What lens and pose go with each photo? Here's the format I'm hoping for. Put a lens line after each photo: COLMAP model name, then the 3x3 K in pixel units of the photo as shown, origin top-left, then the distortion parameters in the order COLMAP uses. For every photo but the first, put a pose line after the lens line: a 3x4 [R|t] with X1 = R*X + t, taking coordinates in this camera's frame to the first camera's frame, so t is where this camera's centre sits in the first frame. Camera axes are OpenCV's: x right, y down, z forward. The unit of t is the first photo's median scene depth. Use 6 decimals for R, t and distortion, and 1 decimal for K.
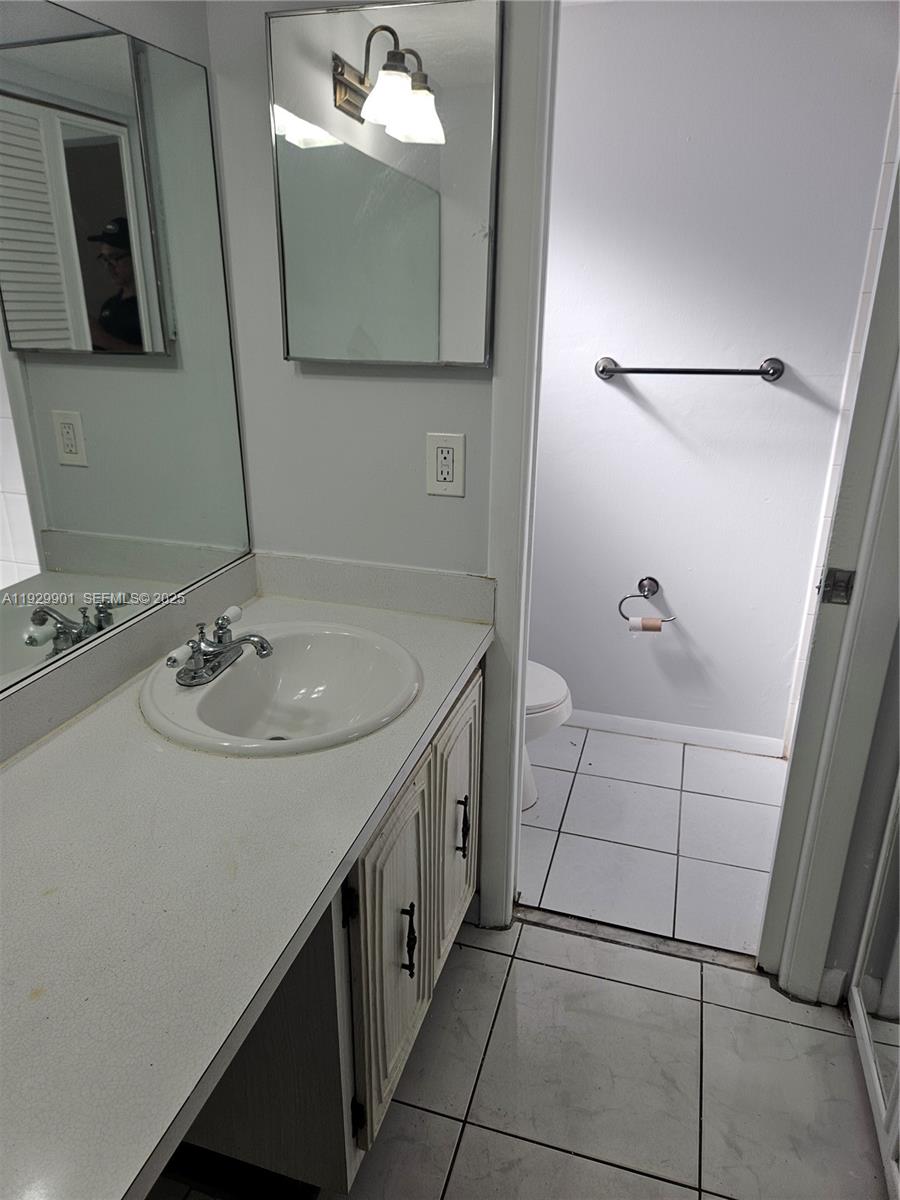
lens RADIAL K [[855.2, 0, 425.3], [0, 855.2, 632.6], [0, 0, 1]] dist [0.075768, -0.079763]
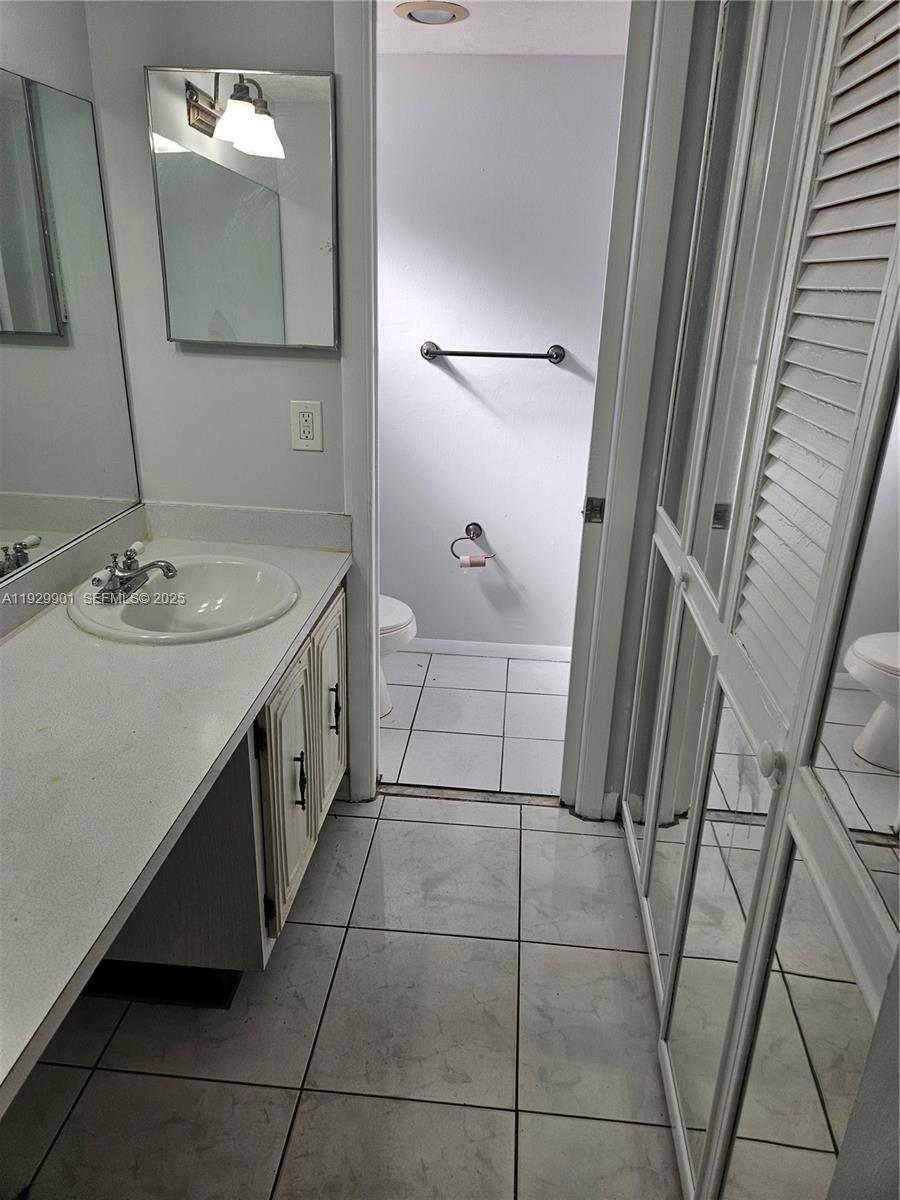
lens RADIAL K [[836.1, 0, 442.4], [0, 836.1, 604.9], [0, 0, 1]] dist [0.067280, -0.063684]
pose [[0.979105, -0.049640, 0.197204, -0.036919], [0.049809, 0.998750, 0.004105, 0.071293], [-0.197162, 0.005803, 0.980354, -0.246751]]
